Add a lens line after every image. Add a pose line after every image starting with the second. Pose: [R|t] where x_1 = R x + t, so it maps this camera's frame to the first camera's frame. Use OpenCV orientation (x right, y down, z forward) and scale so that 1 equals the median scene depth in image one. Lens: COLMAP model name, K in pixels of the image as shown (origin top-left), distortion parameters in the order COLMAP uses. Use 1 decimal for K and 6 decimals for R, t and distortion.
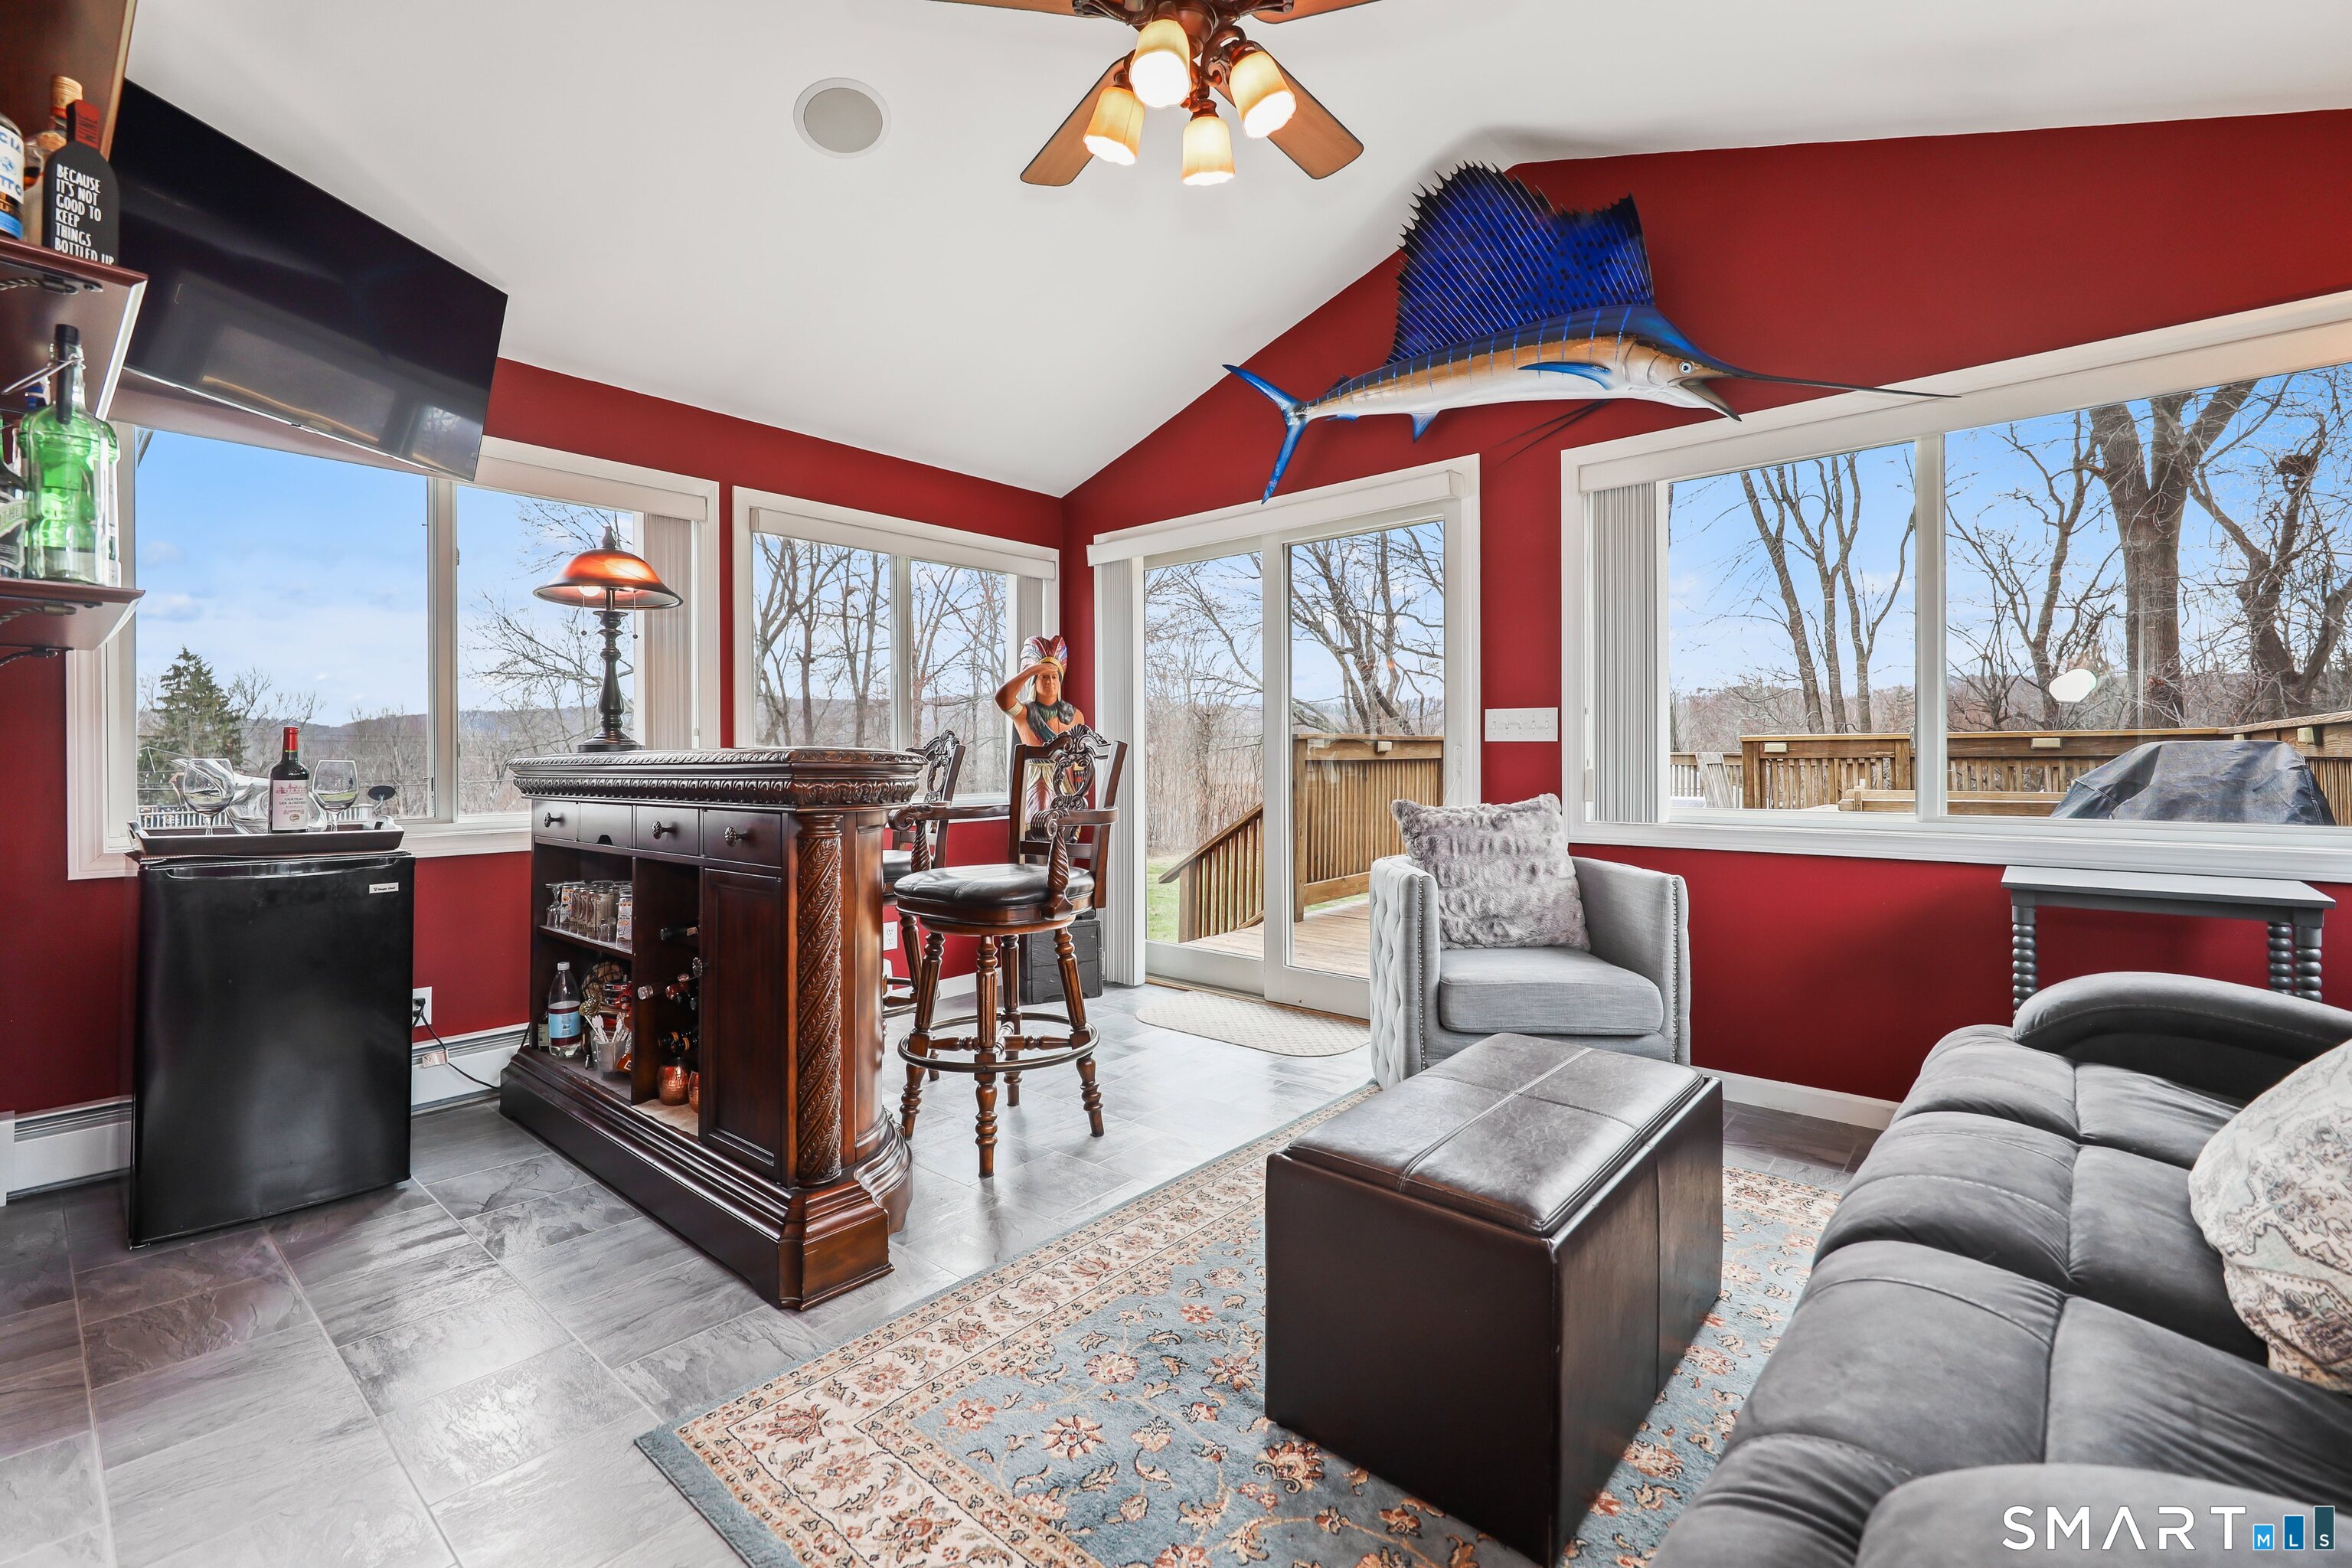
lens RADIAL K [[1006.7, 0, 1156.6], [0, 1006.7, 749.7], [0, 0, 1]] dist [0.006266, -0.000593]
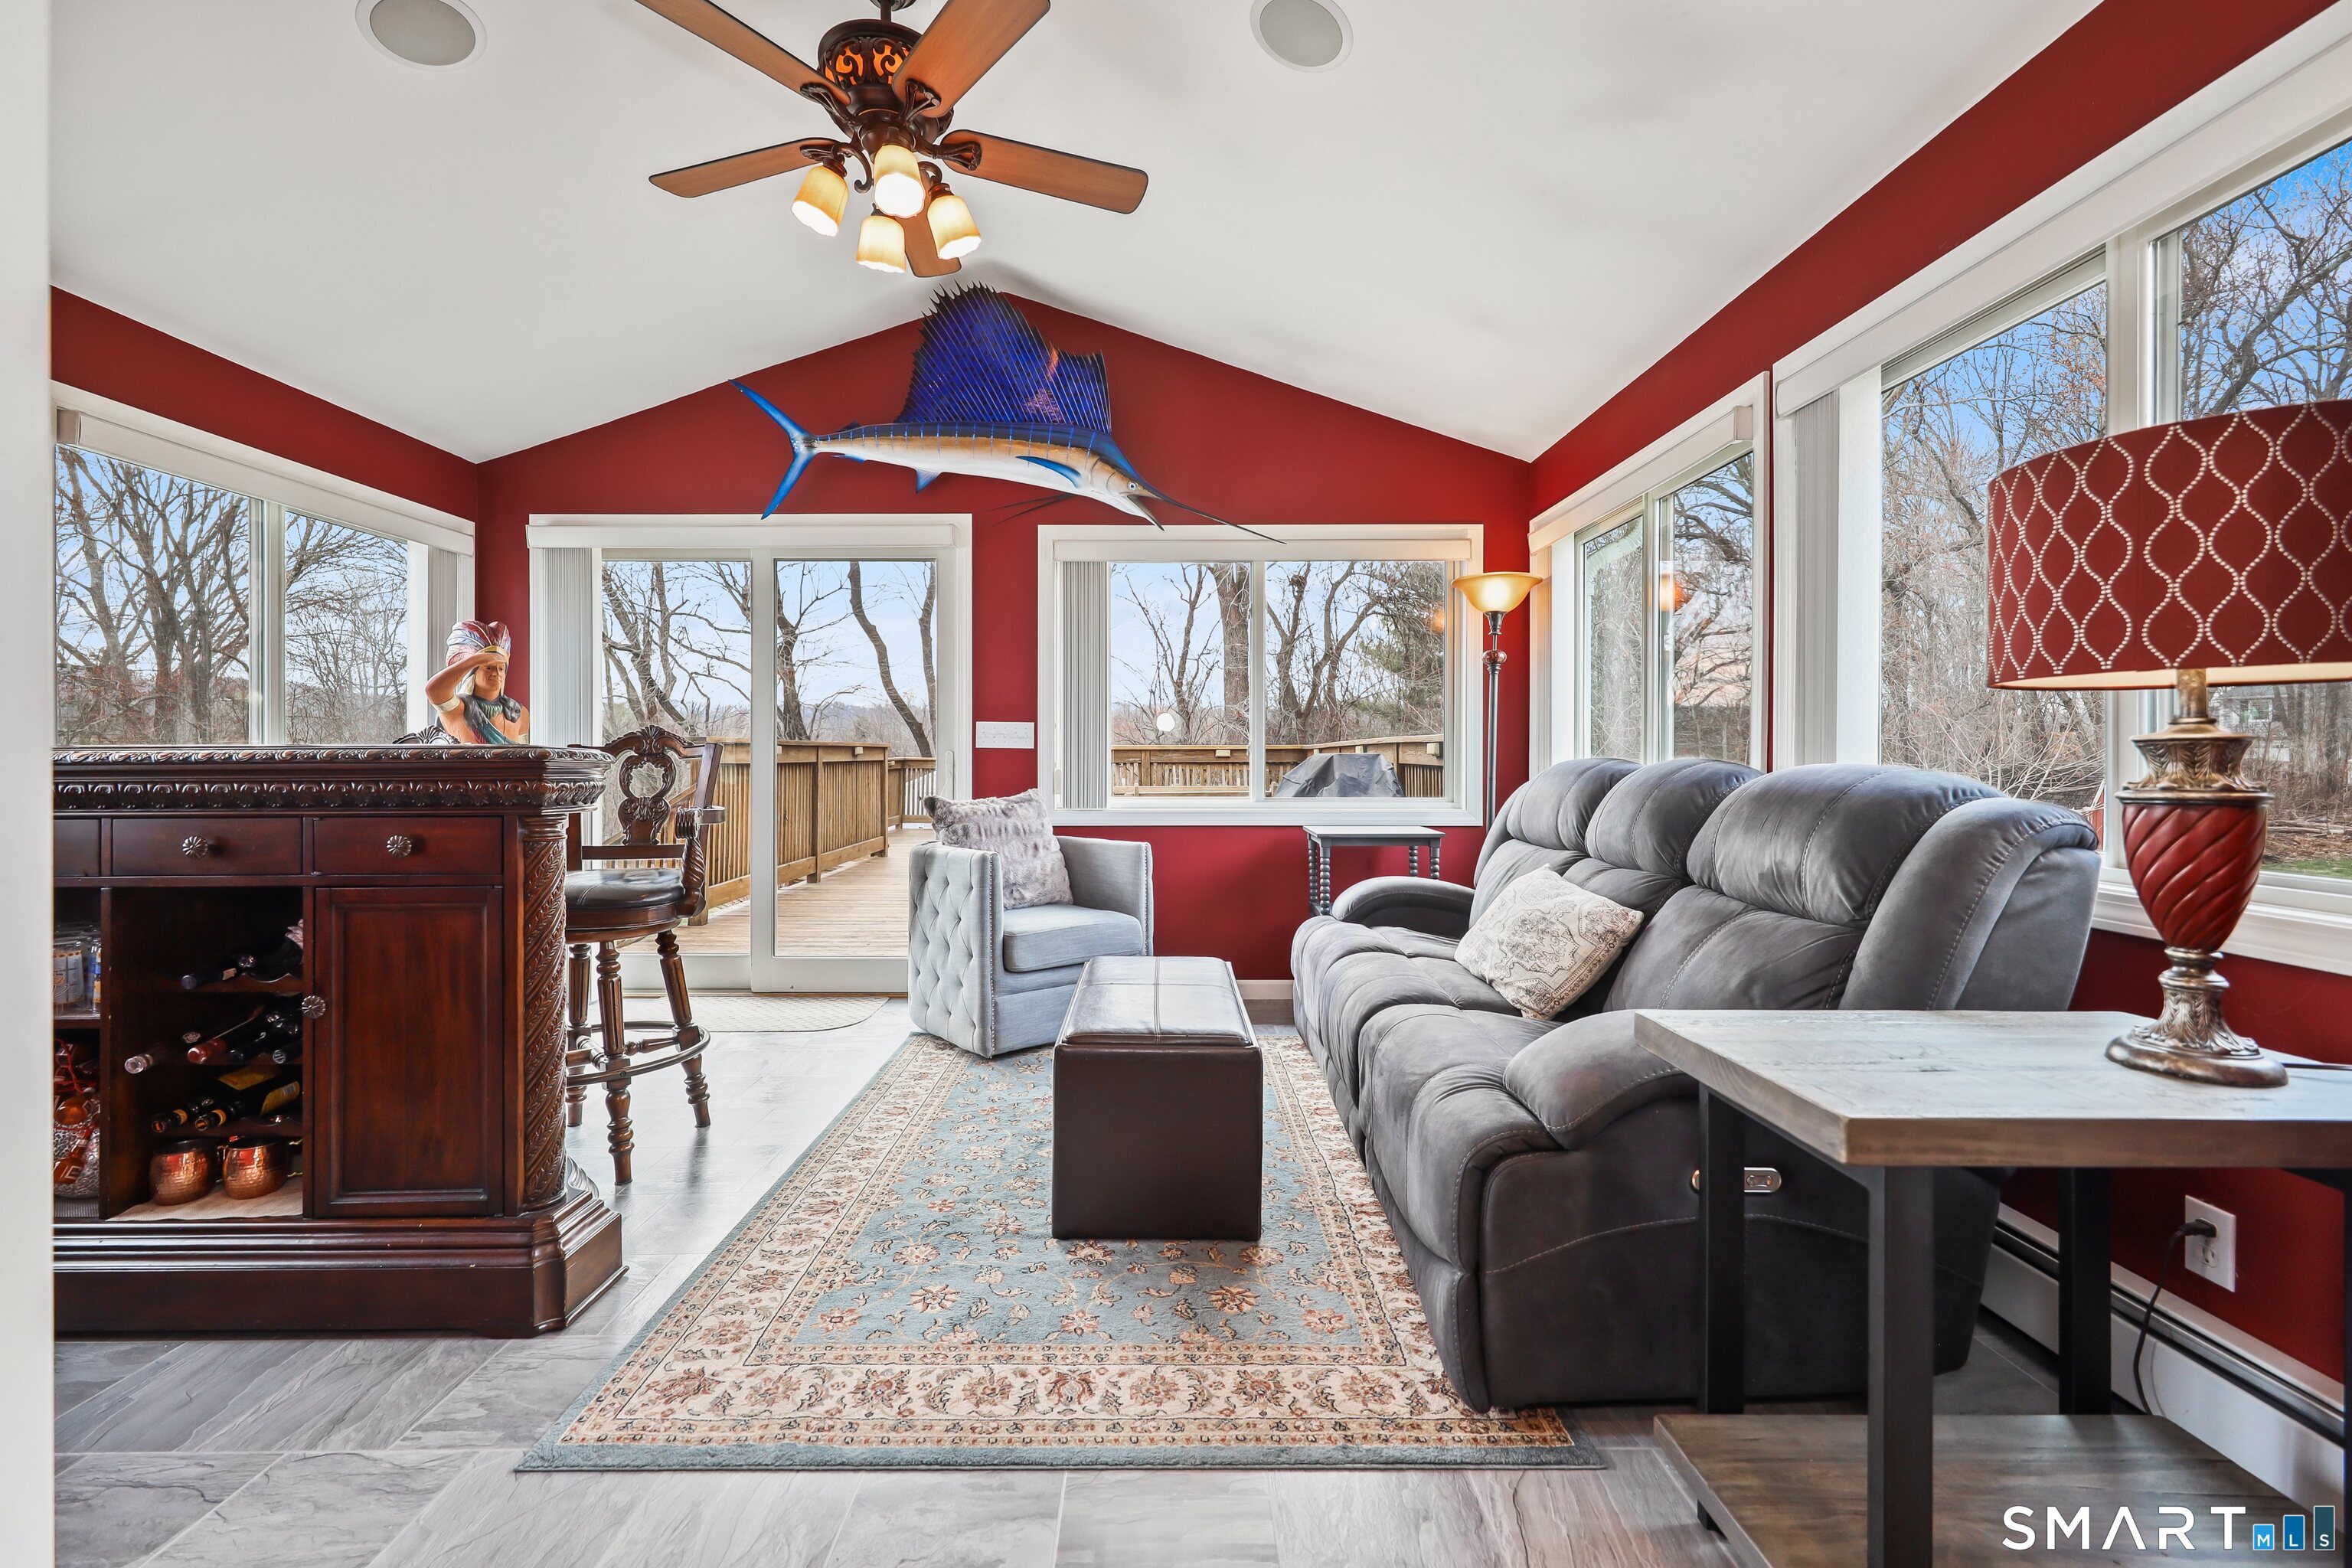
lens RADIAL K [[1006.7, 0, 1118.2], [0, 1006.7, 748.9], [0, 0, 1]] dist [0.006266, -0.000593]
pose [[0.755475, 0.012371, 0.655061, -0.369015], [-0.008444, 0.999923, -0.009144, 0.003451], [-0.655123, 0.001377, 0.755521, -0.049062]]
